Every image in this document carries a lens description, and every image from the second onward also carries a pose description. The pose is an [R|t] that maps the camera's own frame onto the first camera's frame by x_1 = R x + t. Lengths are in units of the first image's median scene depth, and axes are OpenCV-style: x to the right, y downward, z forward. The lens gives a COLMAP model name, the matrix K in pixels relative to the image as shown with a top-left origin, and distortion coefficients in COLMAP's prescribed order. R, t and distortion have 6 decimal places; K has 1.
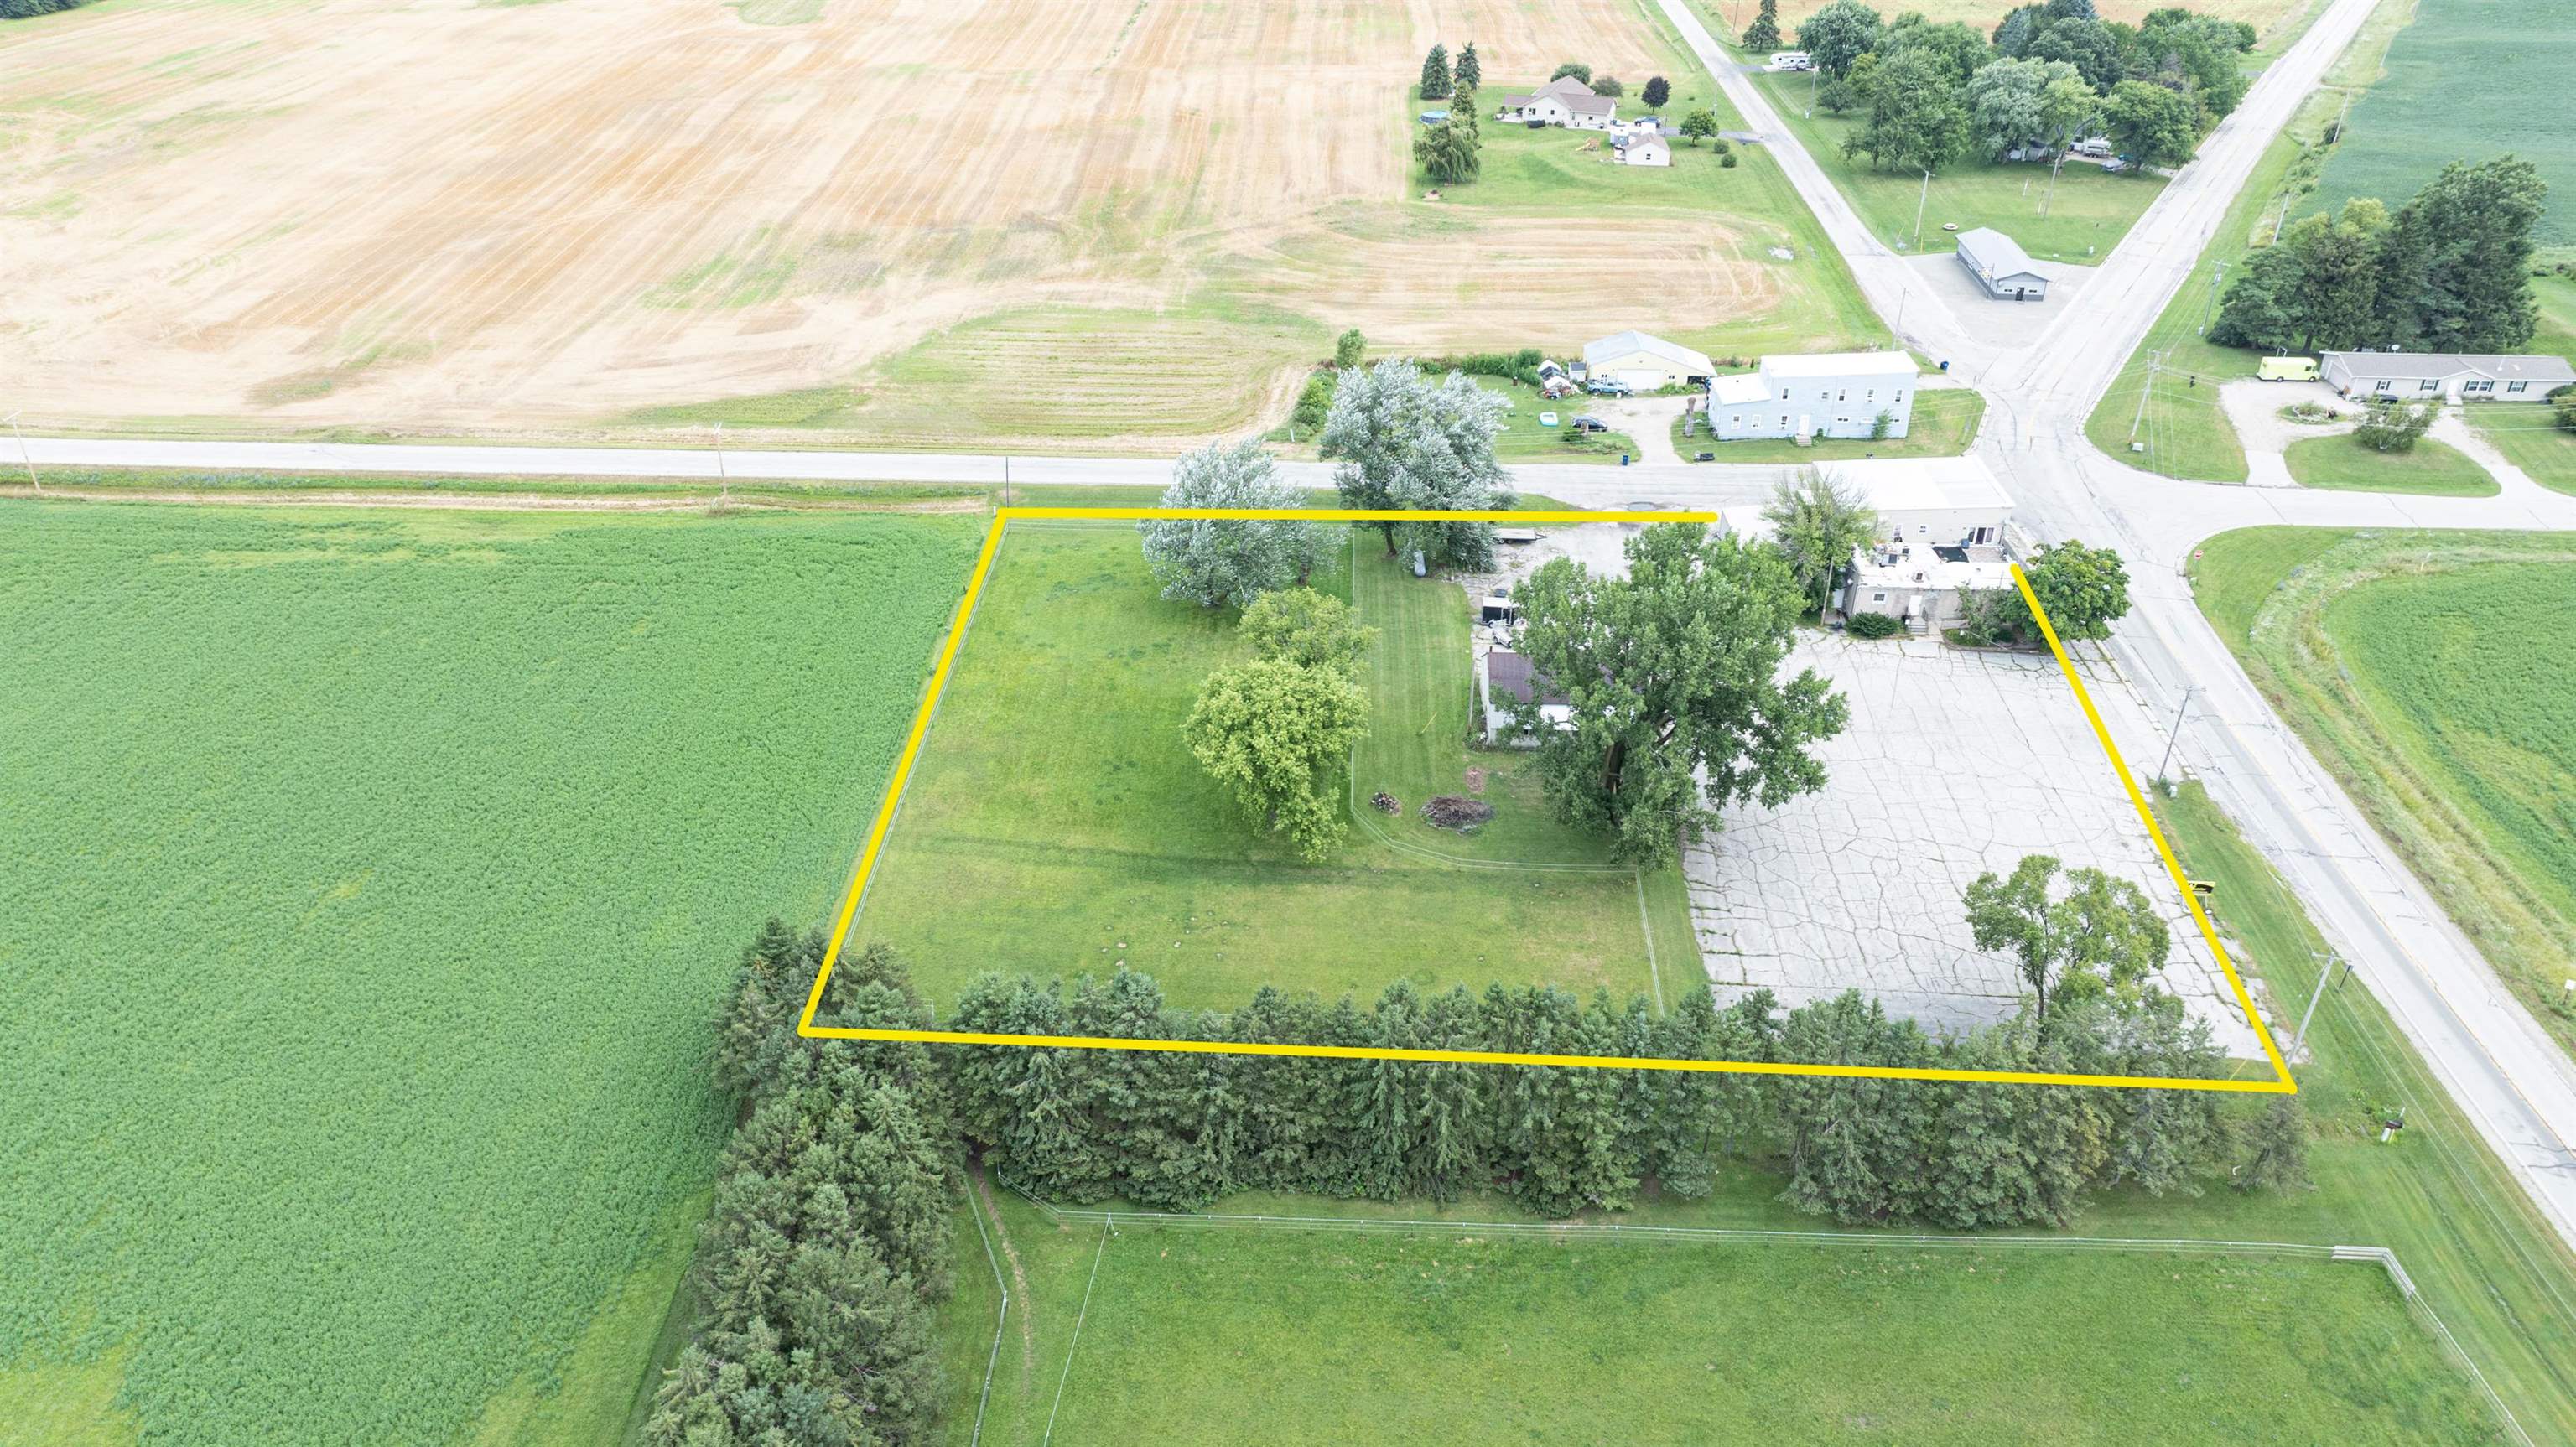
lens RADIAL K [[1818.3, 0, 1288.0], [0, 1818.3, 723.5], [0, 0, 1]] dist [-0.022453, 0.000690]
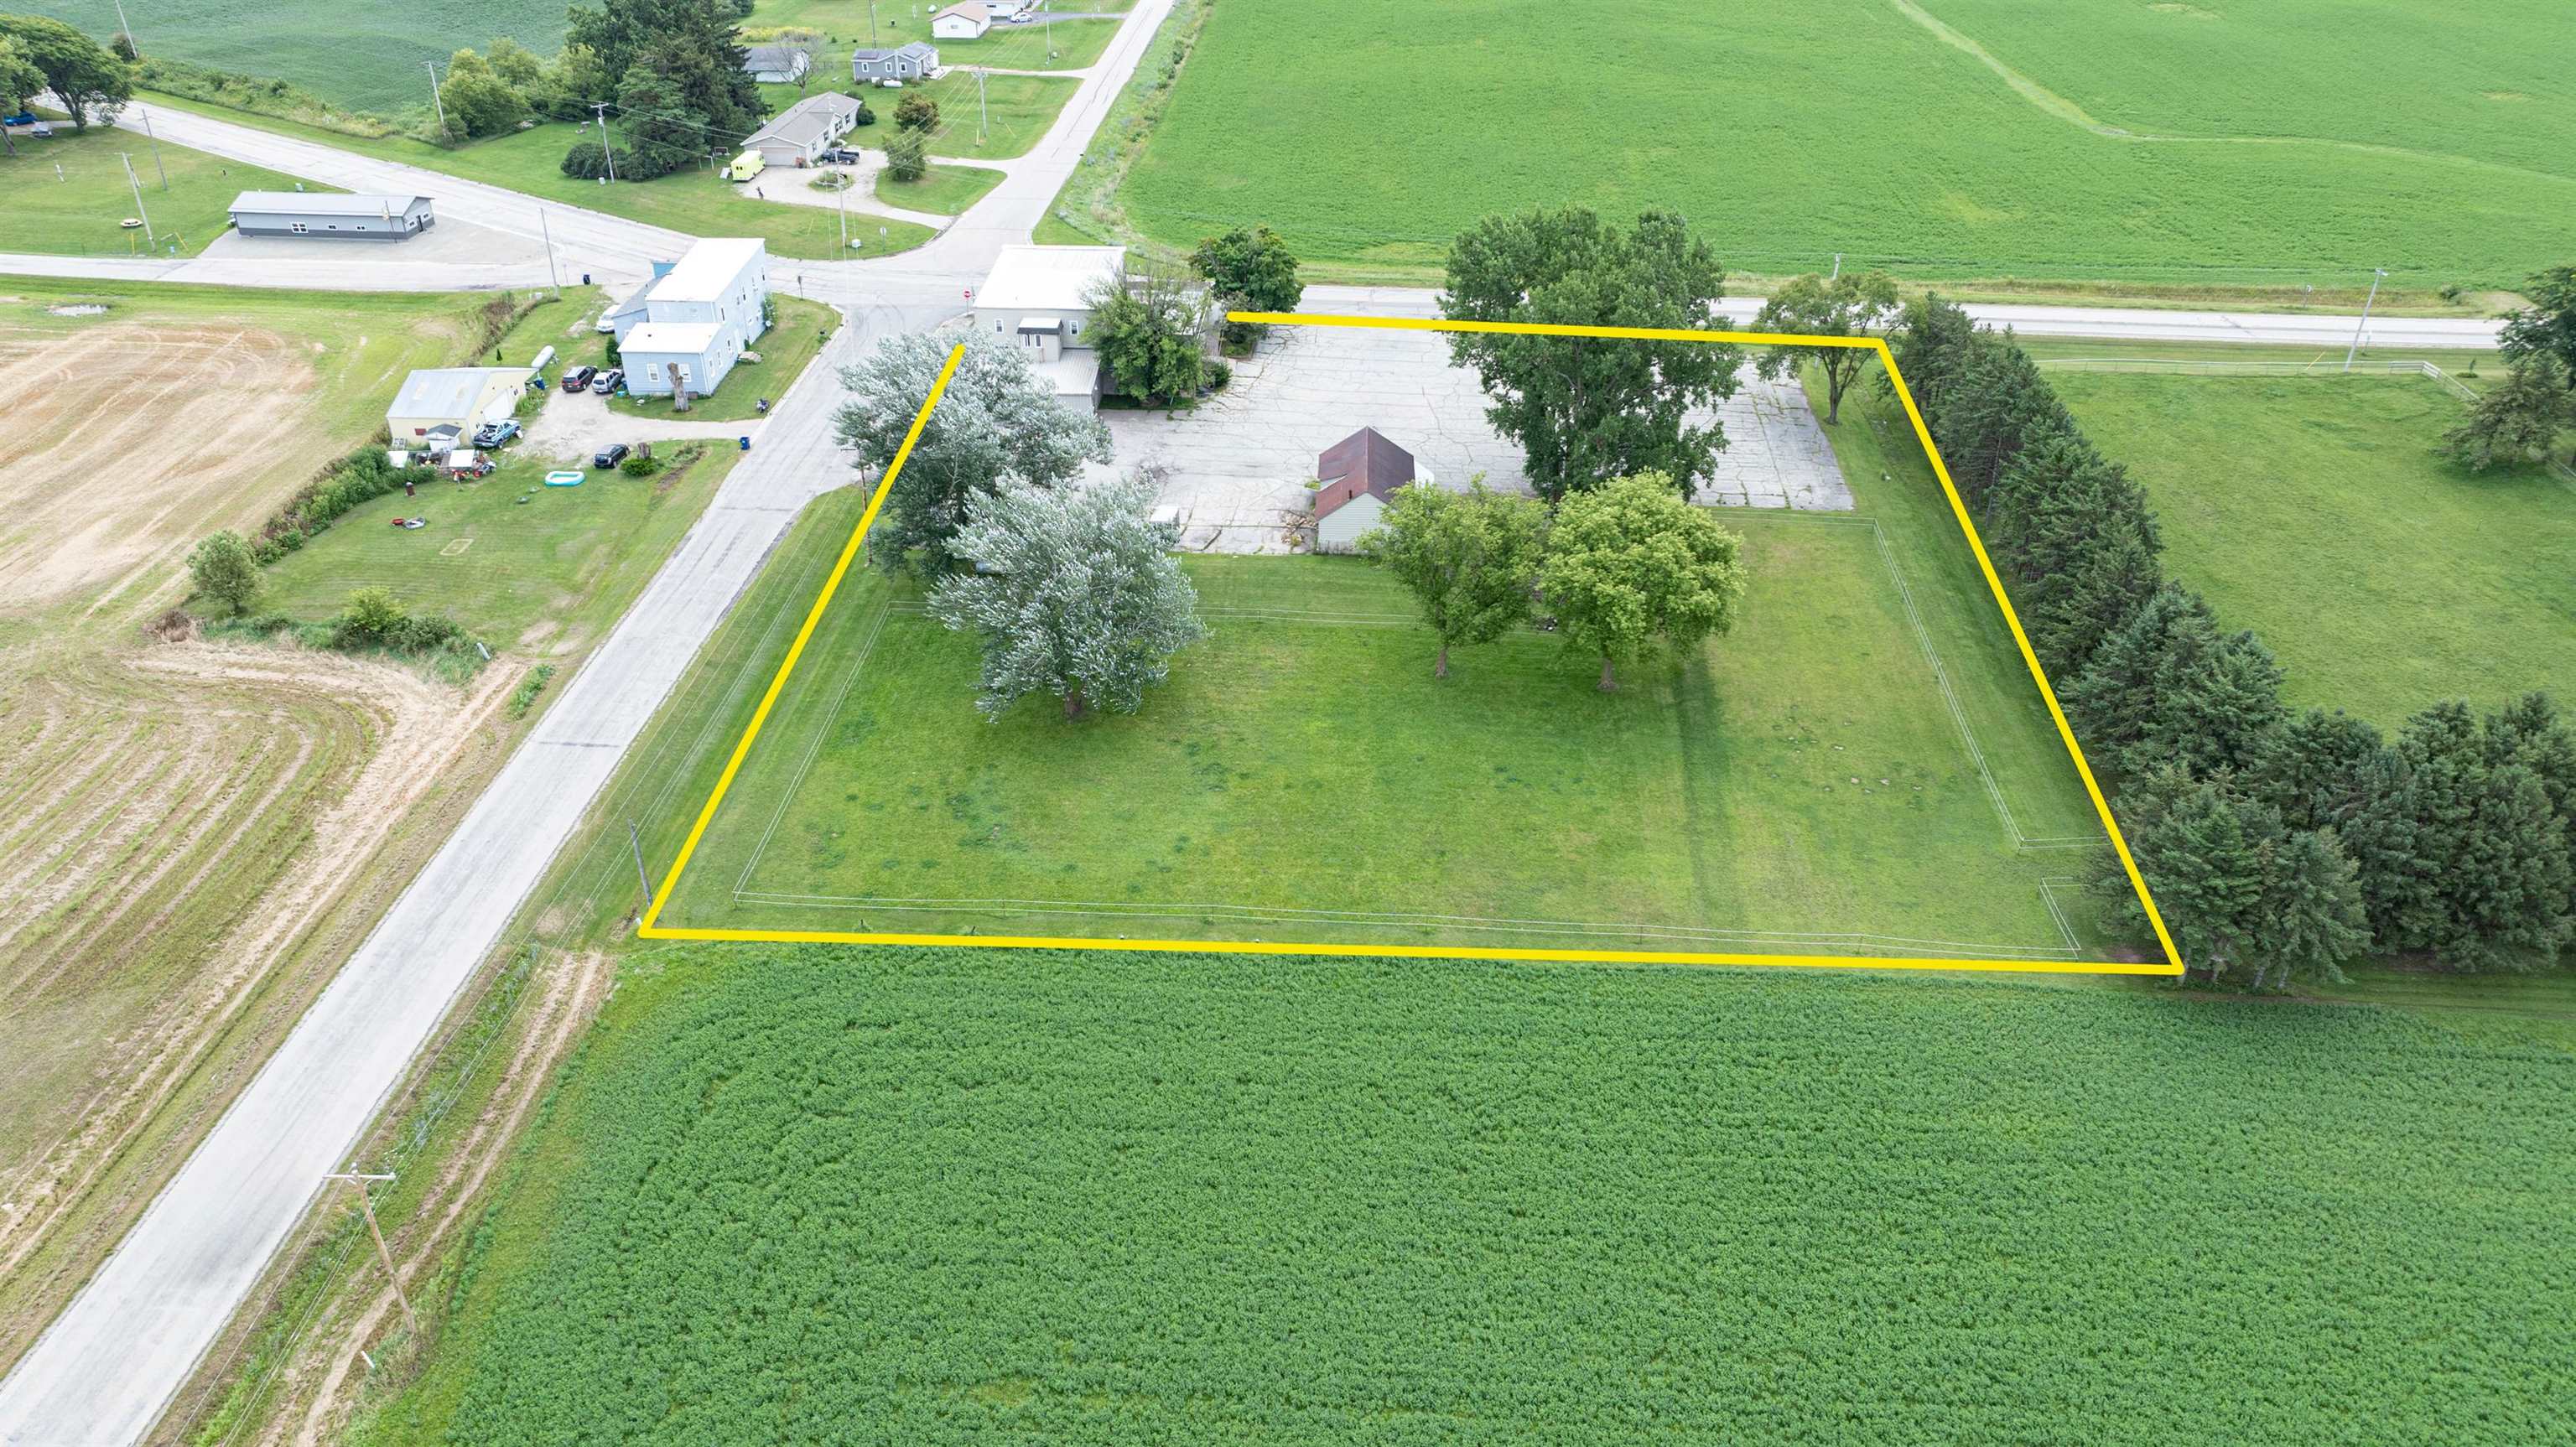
lens RADIAL K [[1809.8, 0, 1288.0], [0, 1809.8, 723.5], [0, 0, 1]] dist [-0.033395, 0.038302]
pose [[0.024655, -0.522273, 0.852422, -0.719378], [0.514090, 0.737919, 0.437249, -0.368154], [-0.857382, 0.427442, 0.286689, 0.831619]]
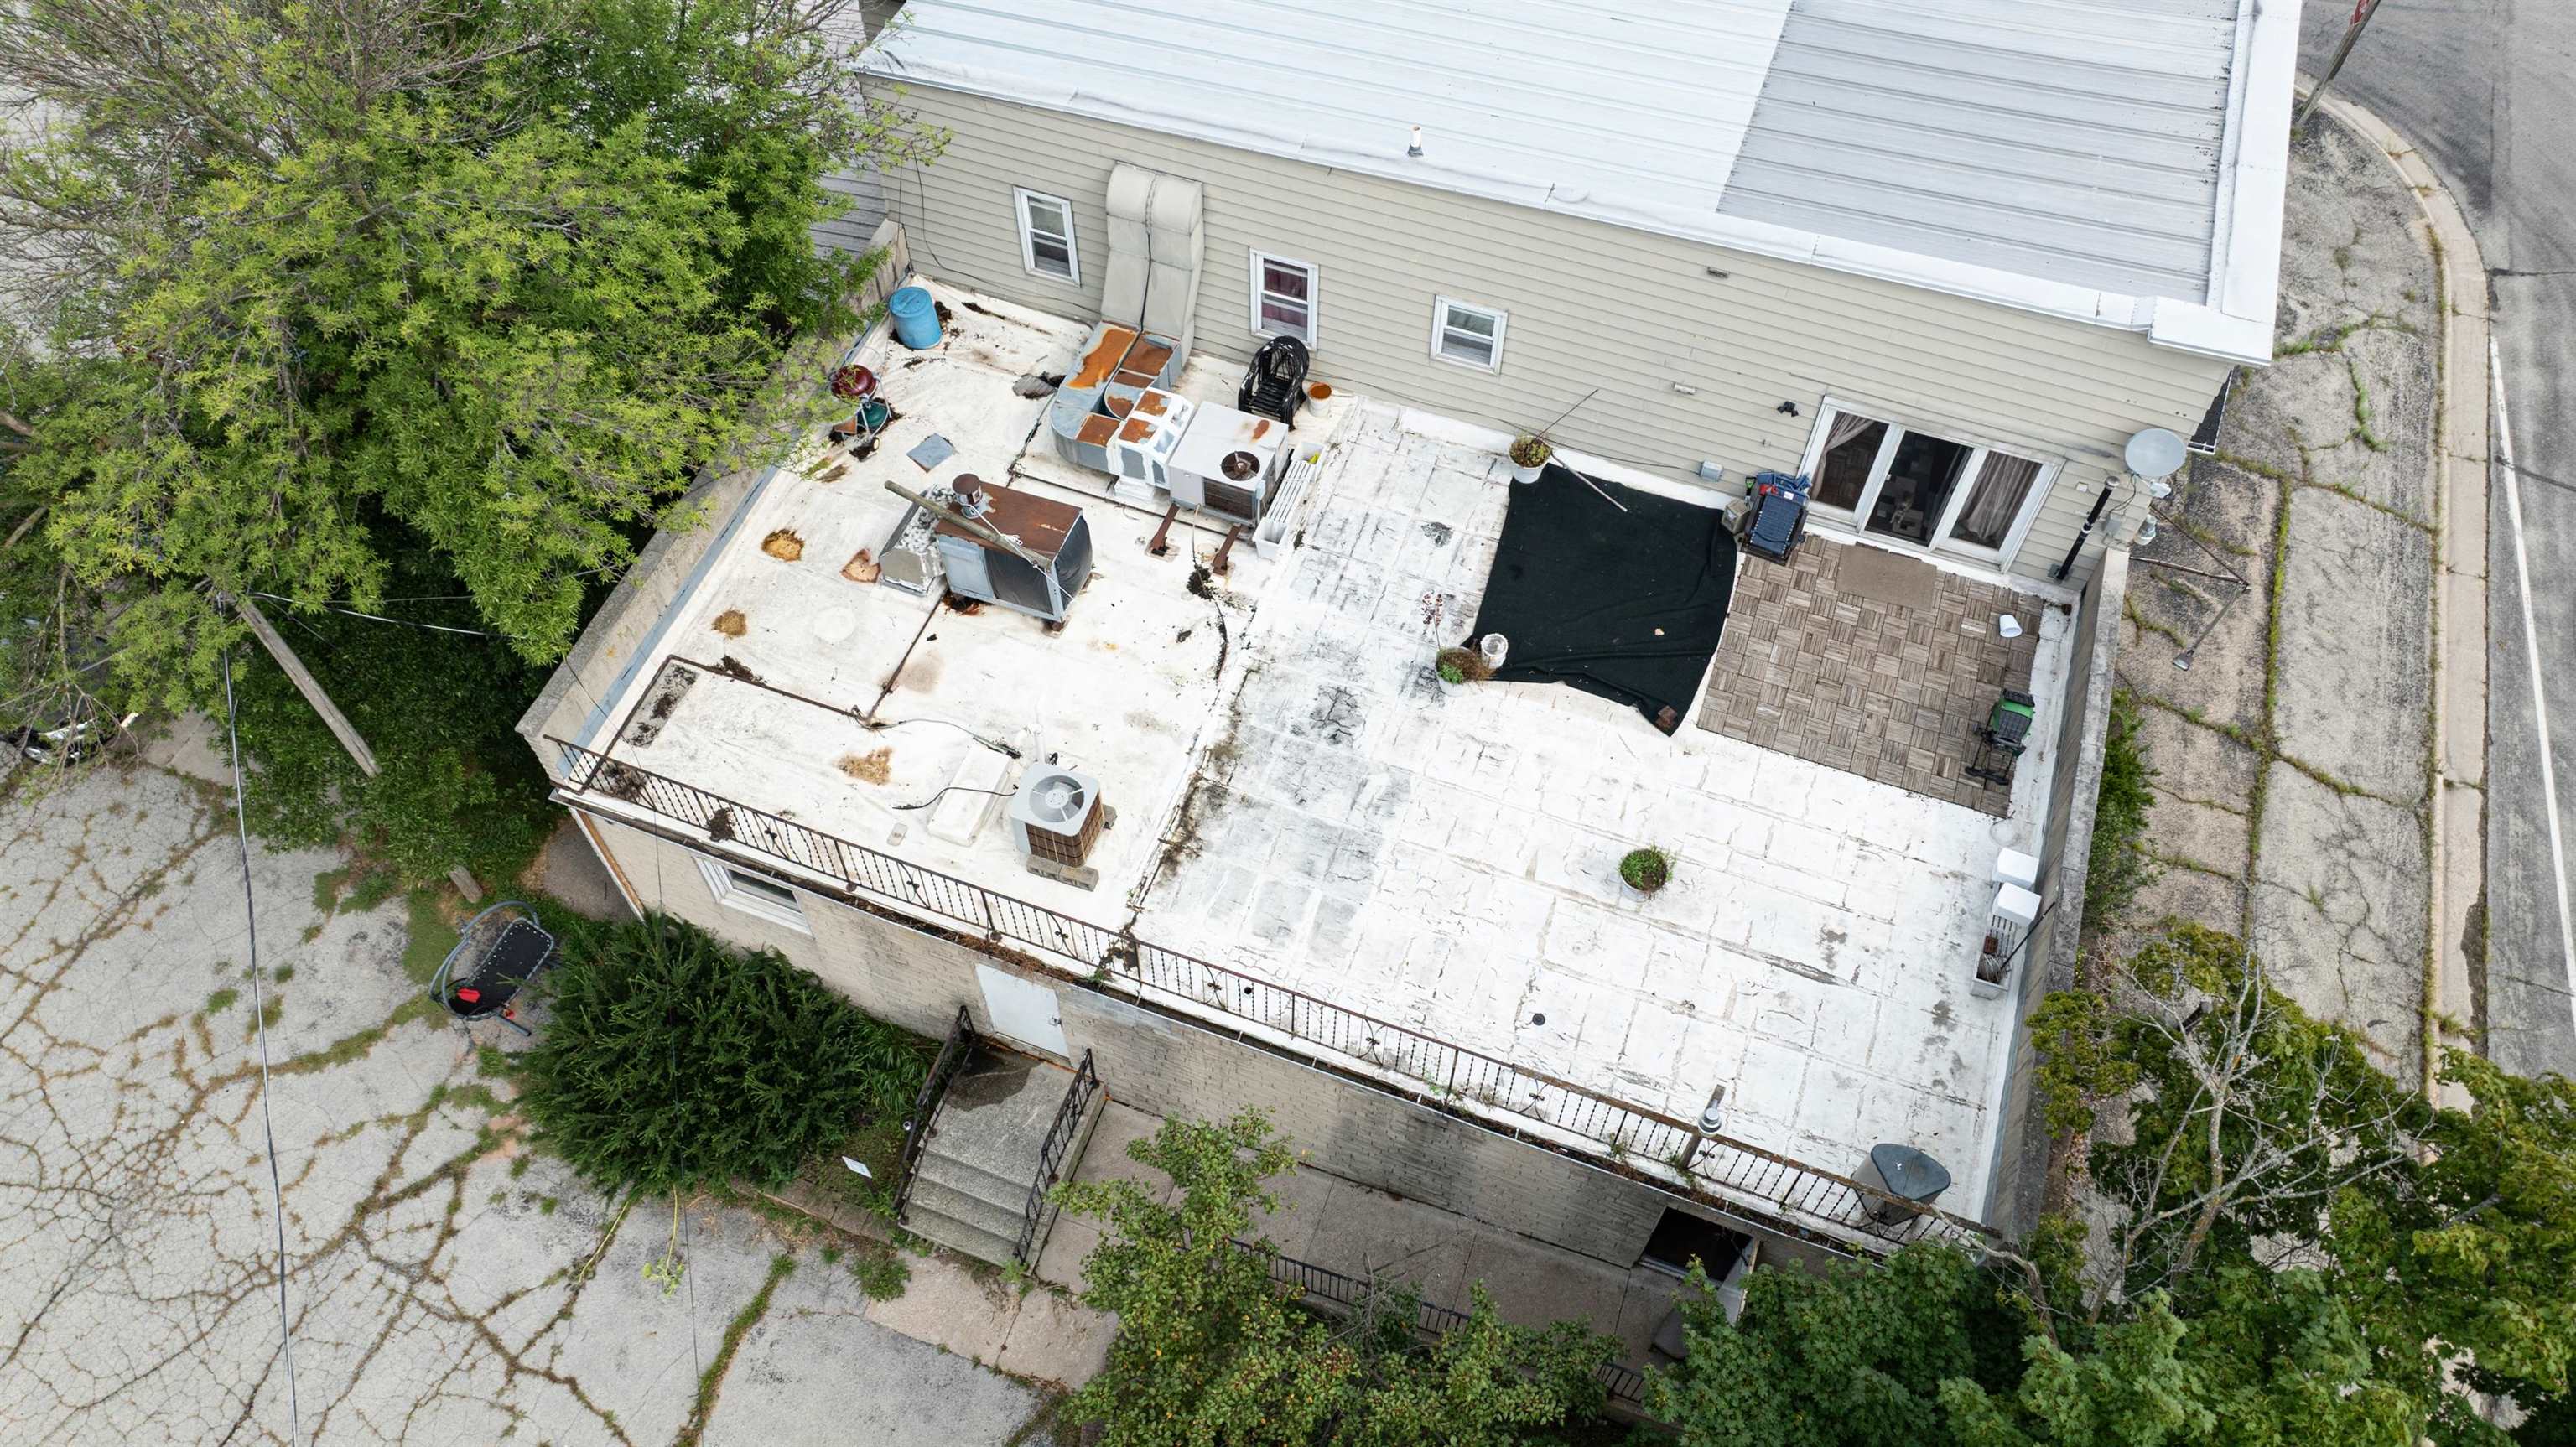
lens RADIAL K [[1809.8, 0, 1288.0], [0, 1809.8, 723.5], [0, 0, 1]] dist [-0.033395, 0.038302]
pose [[0.946579, 0.265793, -0.182599, 0.421331], [-0.164486, 0.885010, 0.435549, -0.155779], [0.277367, -0.382246, 0.881451, 0.999009]]
